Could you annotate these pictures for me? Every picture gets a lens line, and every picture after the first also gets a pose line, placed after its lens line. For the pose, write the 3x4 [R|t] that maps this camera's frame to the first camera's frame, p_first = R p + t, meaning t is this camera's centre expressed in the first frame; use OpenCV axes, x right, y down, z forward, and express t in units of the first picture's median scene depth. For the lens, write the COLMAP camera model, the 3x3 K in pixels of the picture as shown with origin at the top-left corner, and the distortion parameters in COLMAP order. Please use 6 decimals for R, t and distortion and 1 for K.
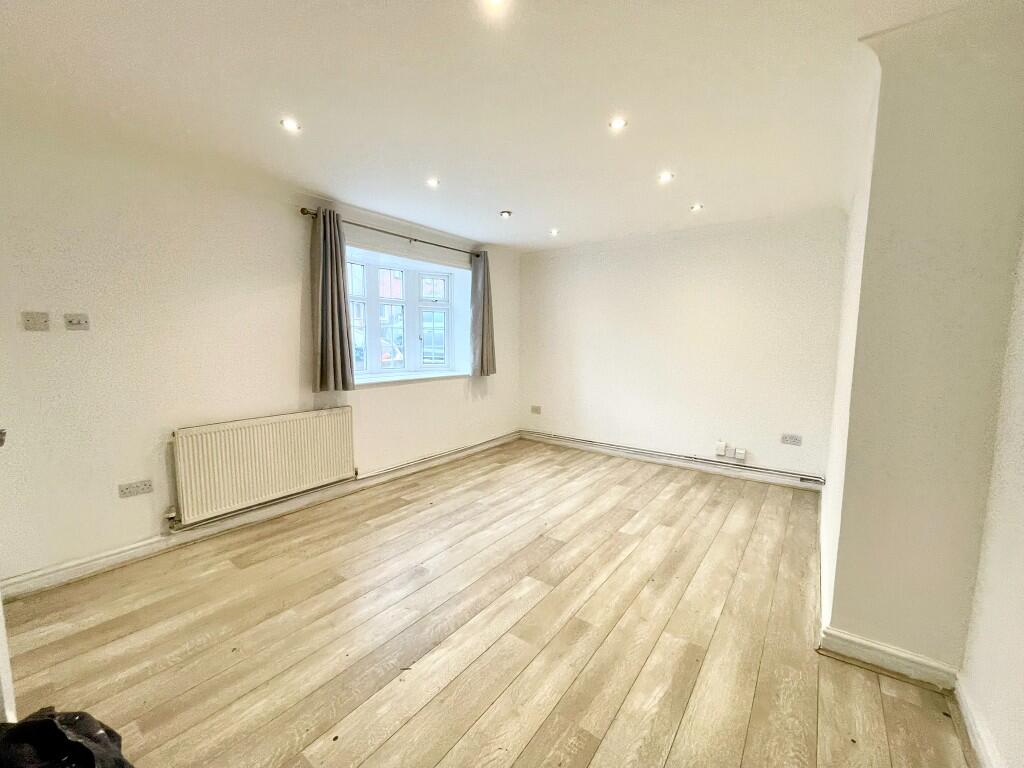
lens RADIAL K [[414.2, 0, 512.9], [0, 414.2, 384.8], [0, 0, 1]] dist [0.001040, 0.000020]
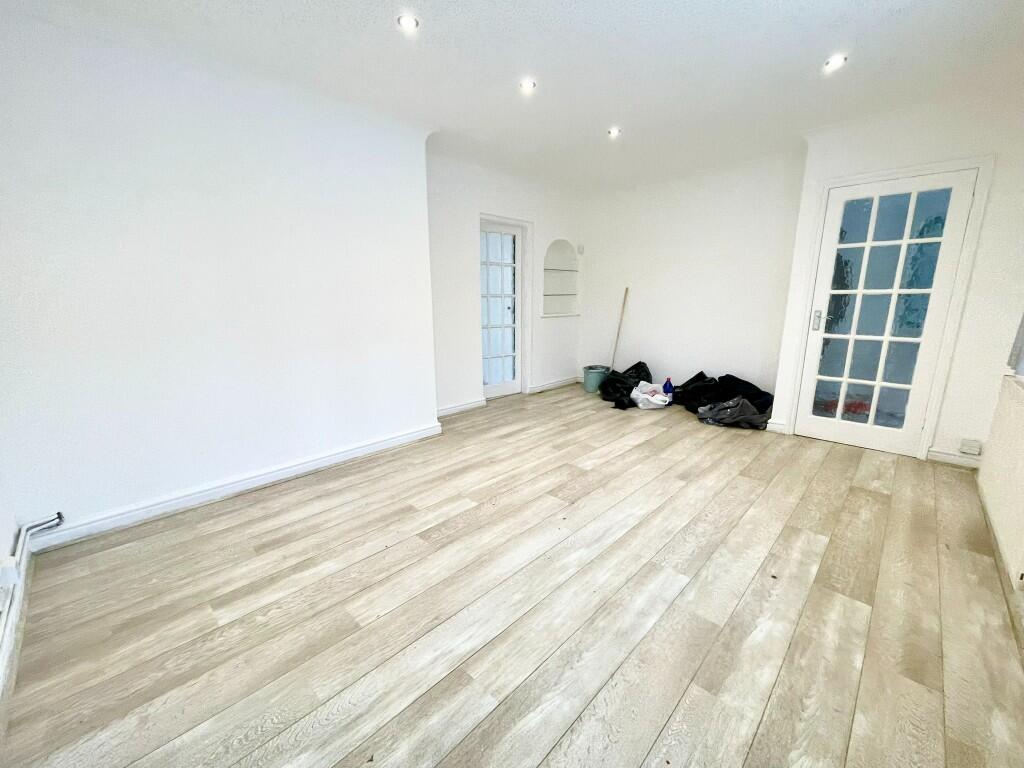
lens RADIAL K [[414.2, 0, 512.9], [0, 414.2, 384.8], [0, 0, 1]] dist [0.001040, 0.000020]
pose [[-0.991260, -0.031768, 0.128037, 0.078564], [0.010217, 0.949168, 0.314605, -0.124747], [-0.131523, 0.313164, -0.940548, 1.549535]]
